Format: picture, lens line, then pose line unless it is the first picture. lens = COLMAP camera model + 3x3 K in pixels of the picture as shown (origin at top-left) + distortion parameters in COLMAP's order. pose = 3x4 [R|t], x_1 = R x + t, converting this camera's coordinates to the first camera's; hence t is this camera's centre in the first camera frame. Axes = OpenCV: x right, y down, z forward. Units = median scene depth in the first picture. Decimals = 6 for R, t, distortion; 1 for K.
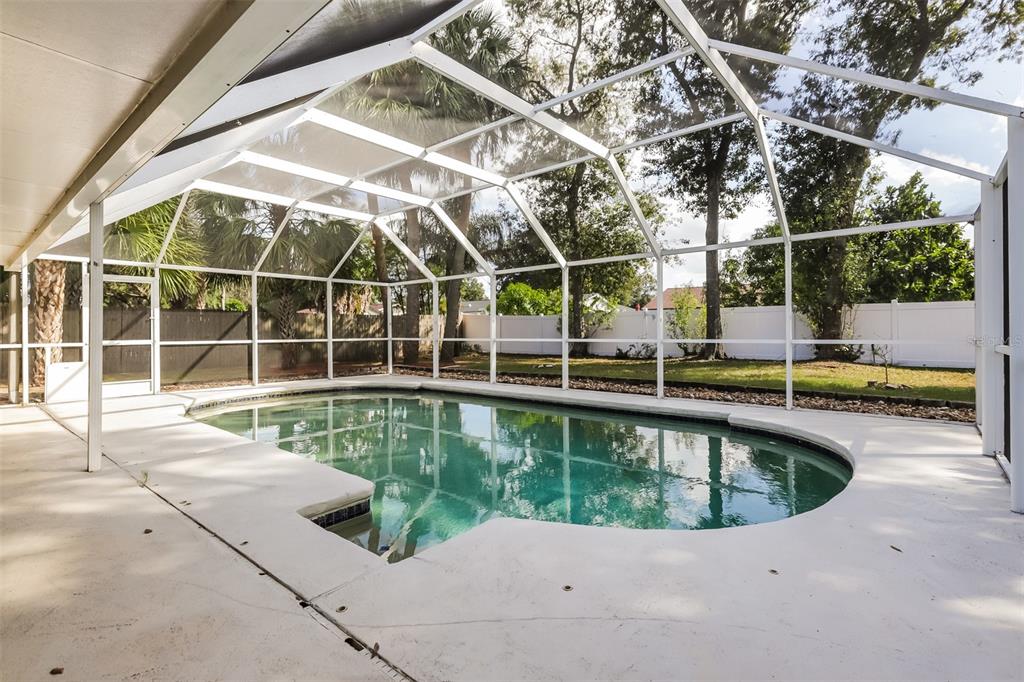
lens RADIAL K [[477.6, 0, 516.2], [0, 477.6, 336.8], [0, 0, 1]] dist [-0.000326, 0.000577]
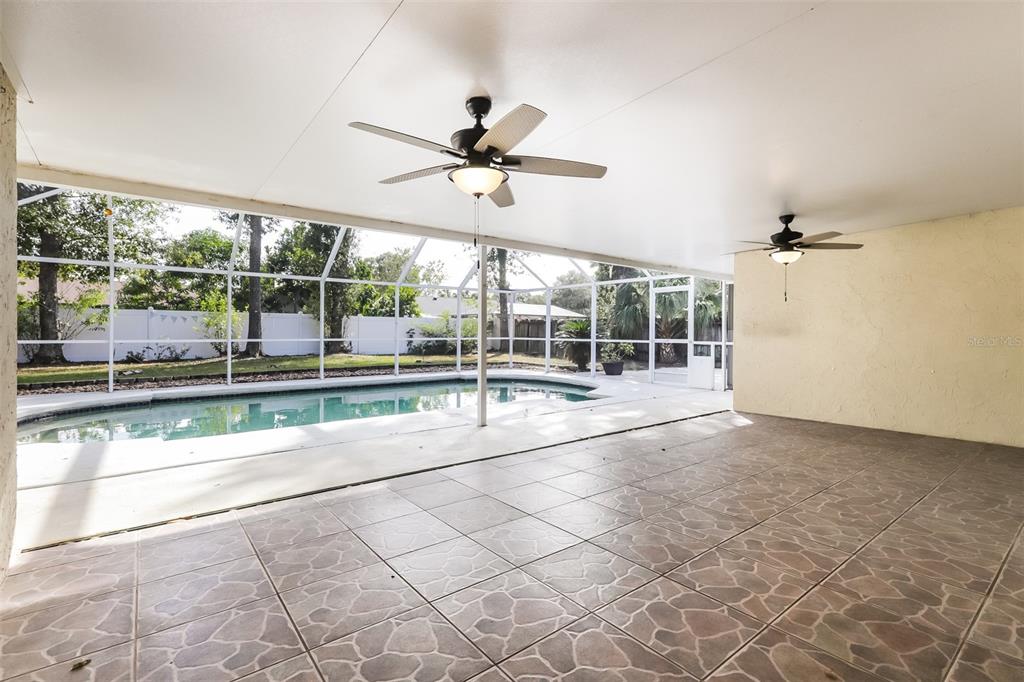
lens RADIAL K [[477.6, 0, 516.2], [0, 477.6, 336.8], [0, 0, 1]] dist [-0.000326, 0.000577]
pose [[0.204985, -0.003911, 0.978757, -0.620873], [0.004409, 0.999986, 0.003073, -0.001981], [-0.978755, 0.003685, 0.204999, 0.153051]]
